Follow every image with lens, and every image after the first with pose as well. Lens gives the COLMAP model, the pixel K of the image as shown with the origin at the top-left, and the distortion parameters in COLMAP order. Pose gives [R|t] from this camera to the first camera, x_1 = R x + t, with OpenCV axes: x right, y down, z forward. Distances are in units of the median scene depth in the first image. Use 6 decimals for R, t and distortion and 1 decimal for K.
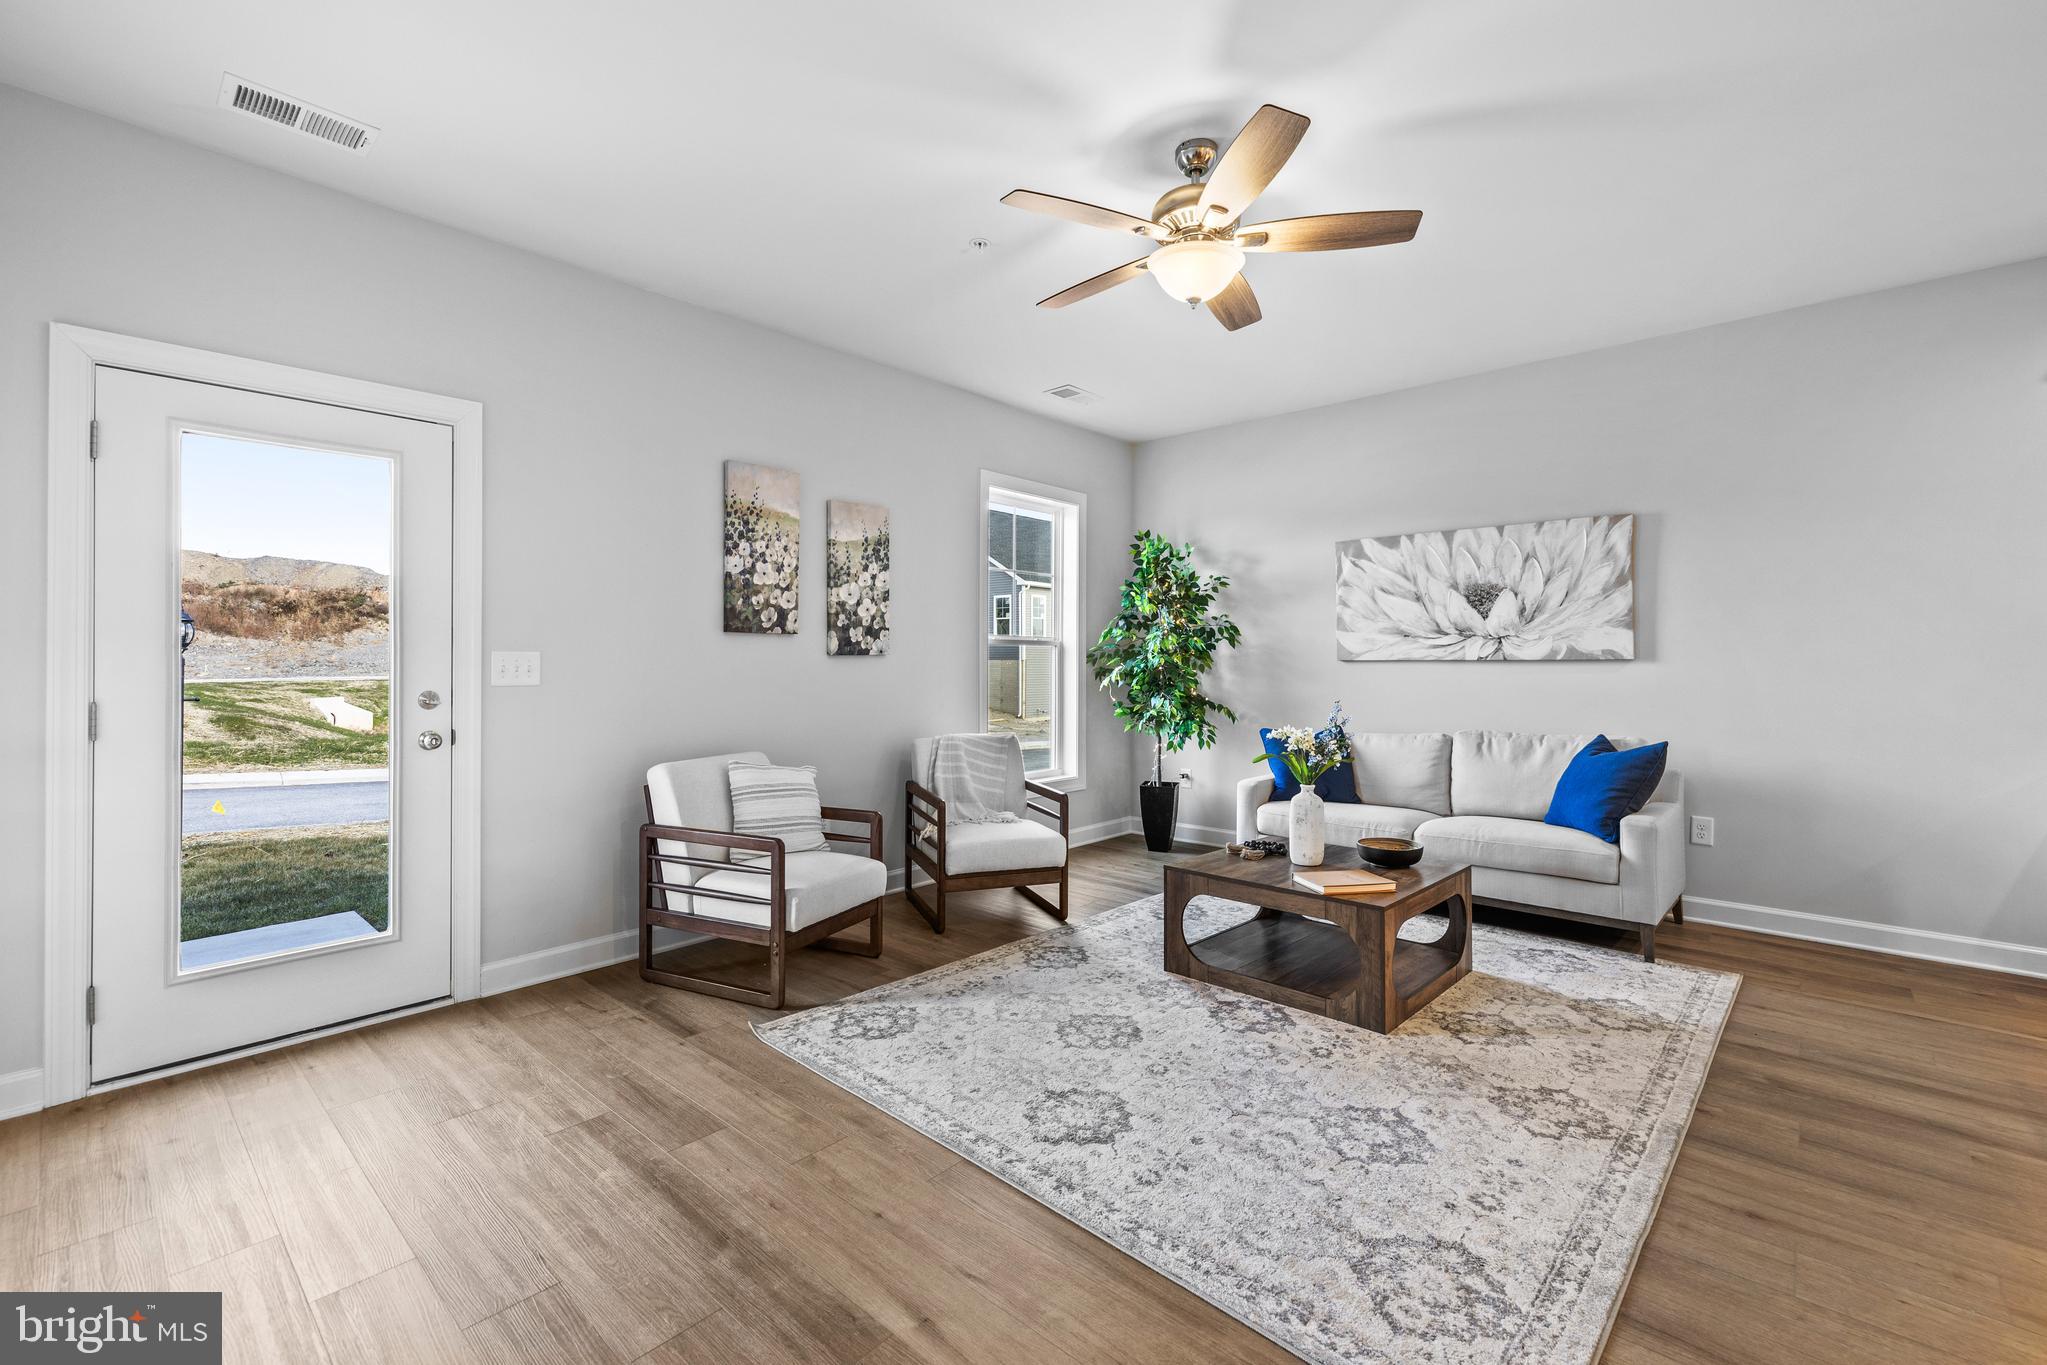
lens RADIAL K [[890.1, 0, 1028.4], [0, 890.1, 671.1], [0, 0, 1]] dist [-0.001463, 0.000996]
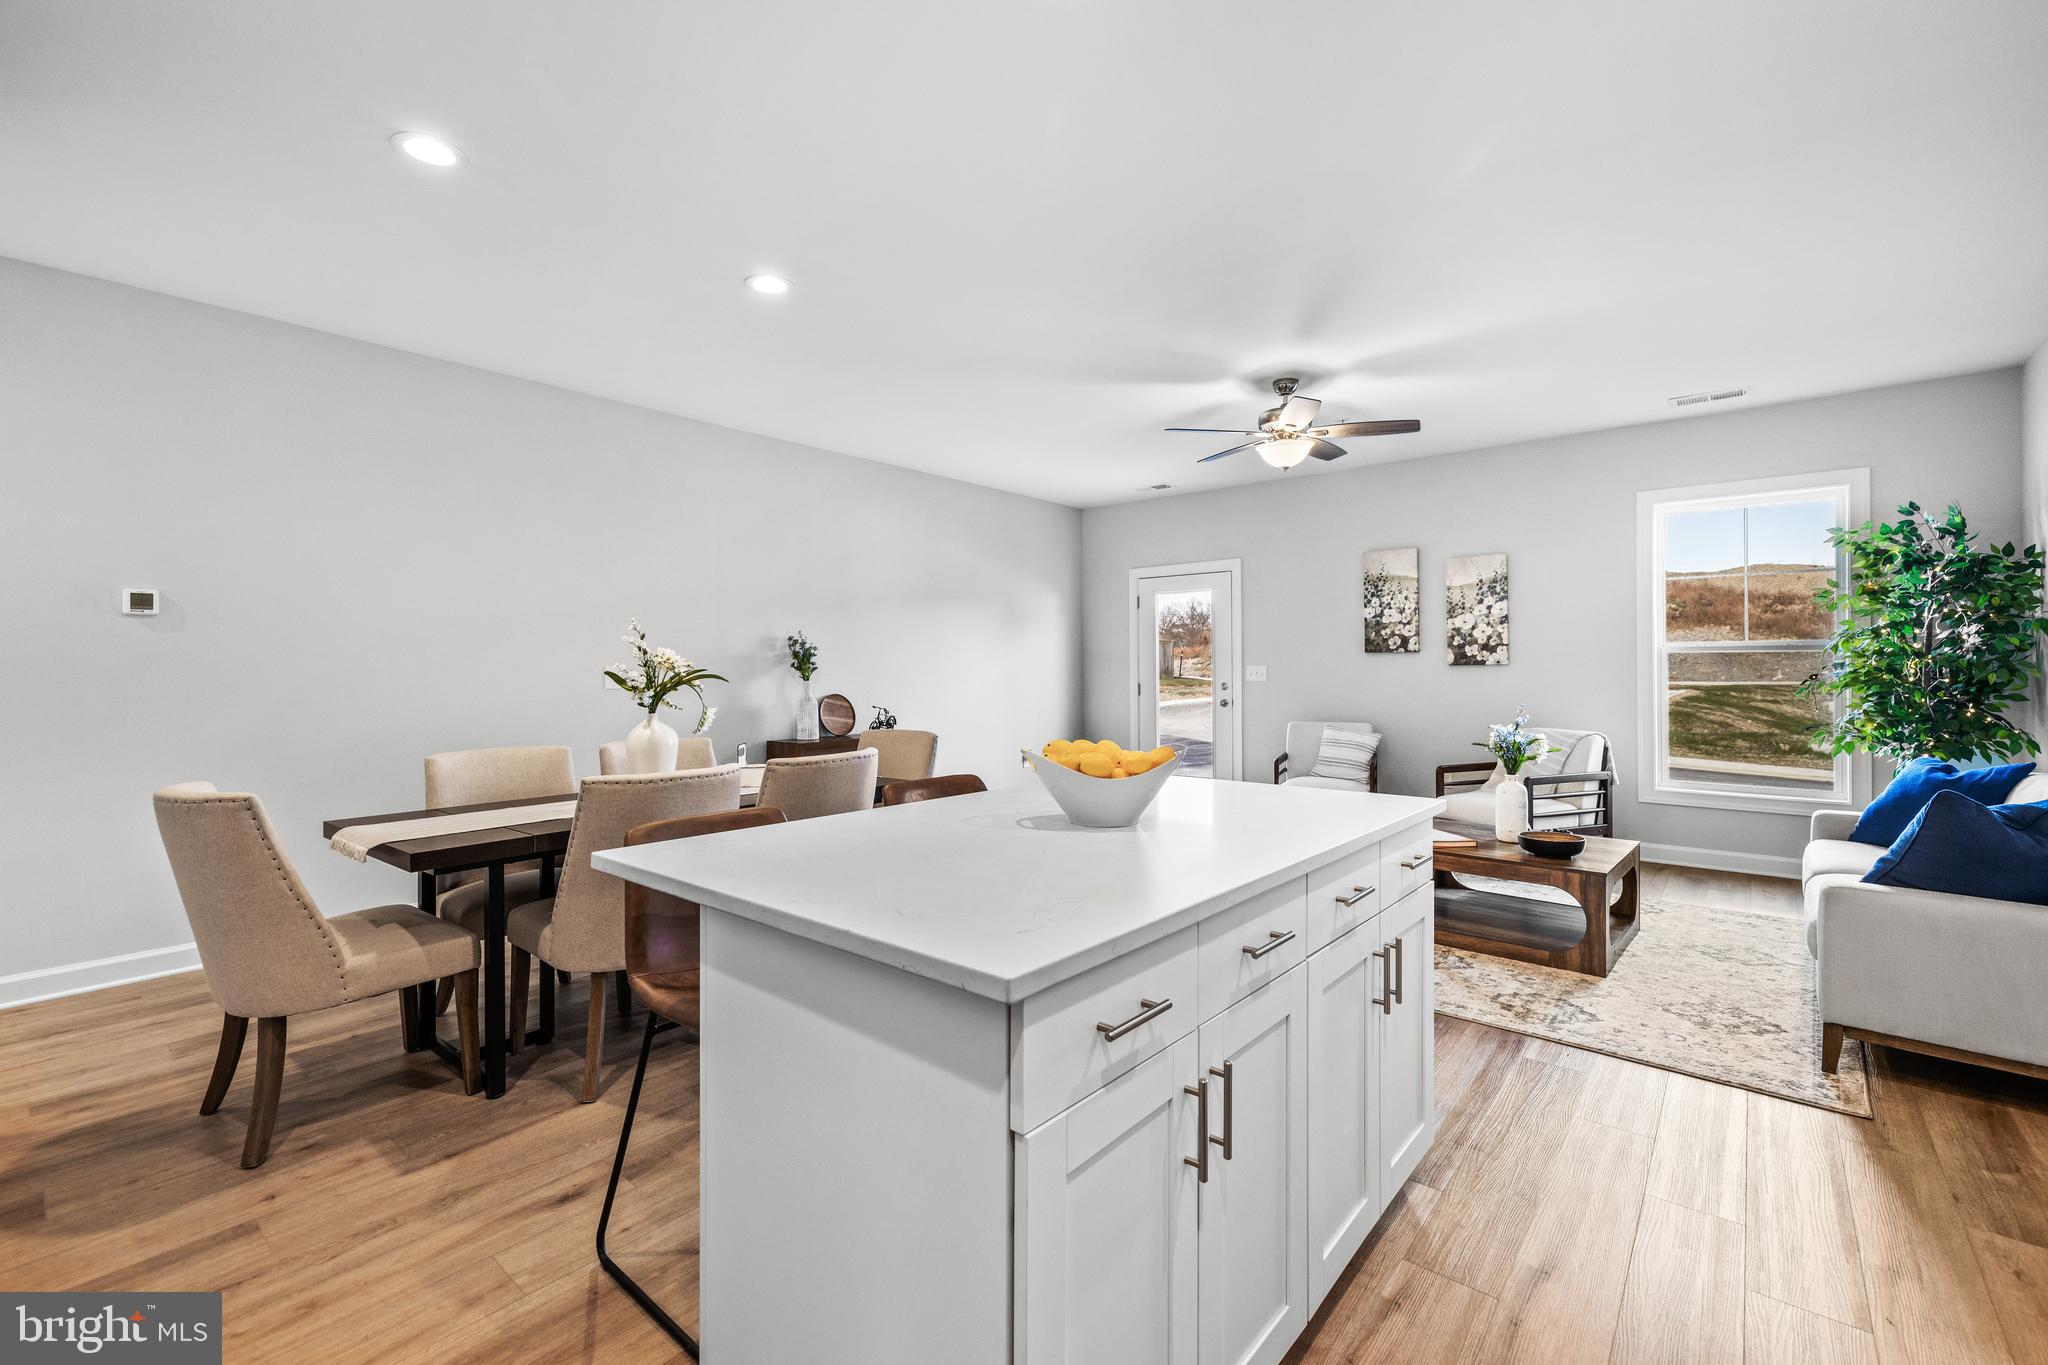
lens RADIAL K [[890.5, 0, 1027.8], [0, 890.5, 672.9], [0, 0, 1]] dist [-0.001463, 0.000996]
pose [[0.049446, 0.003546, -0.998771, 1.246978], [-0.005664, 0.999979, 0.003269, -0.006548], [0.998761, 0.005495, 0.049465, 0.252884]]
